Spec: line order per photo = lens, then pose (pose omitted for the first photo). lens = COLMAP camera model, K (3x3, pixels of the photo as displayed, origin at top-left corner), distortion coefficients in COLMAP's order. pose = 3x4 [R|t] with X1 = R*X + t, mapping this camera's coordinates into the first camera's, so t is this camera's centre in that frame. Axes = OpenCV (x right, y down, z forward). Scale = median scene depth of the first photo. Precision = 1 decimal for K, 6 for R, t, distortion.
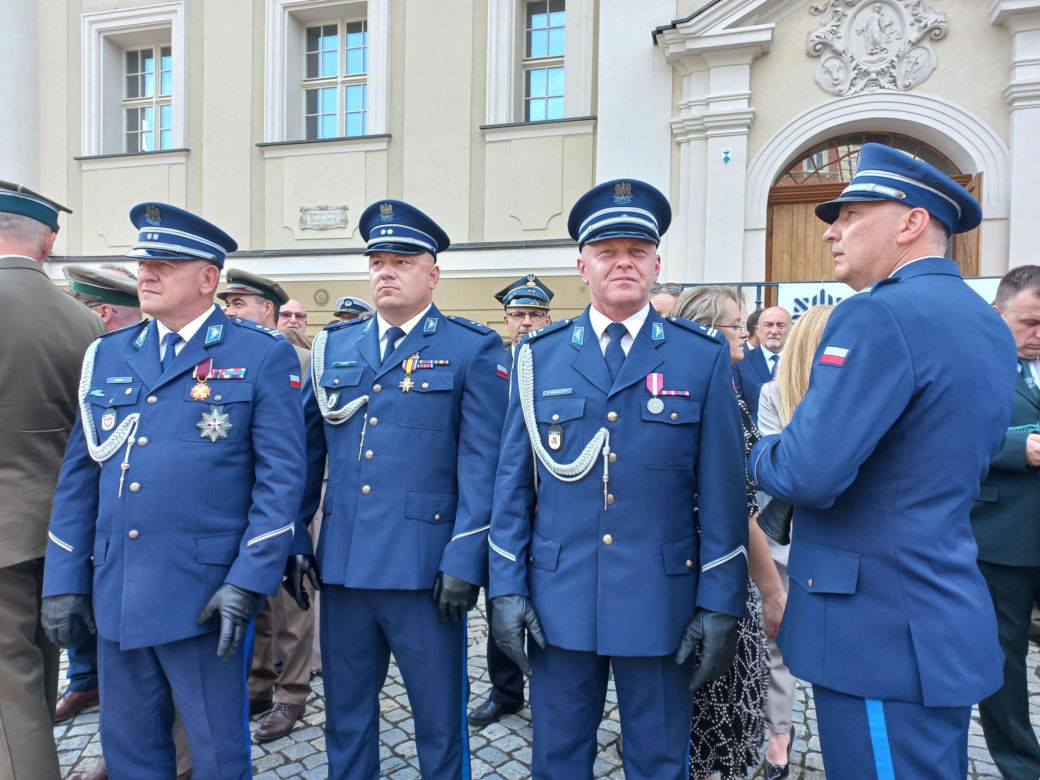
lens RADIAL K [[742.5, 0, 501.1], [0, 742.5, 384.6], [0, 0, 1]] dist [0.030805, -0.000810]
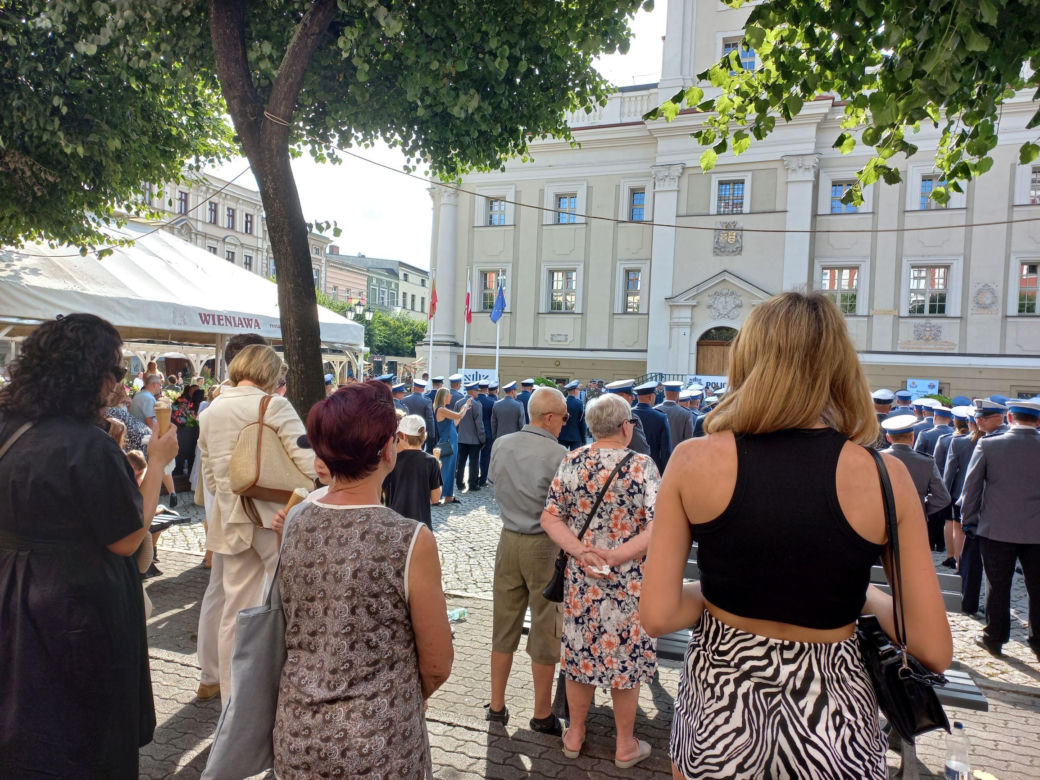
lens RADIAL K [[684.9, 0, 520.0], [0, 684.9, 390.0], [0, 0, 1]] dist [0.048579, 0.001054]
pose [[0.998460, 0.025848, -0.049093, -0.331158], [-0.025257, 0.999601, 0.012623, -0.051160], [0.049400, -0.011363, 0.998714, -2.412653]]
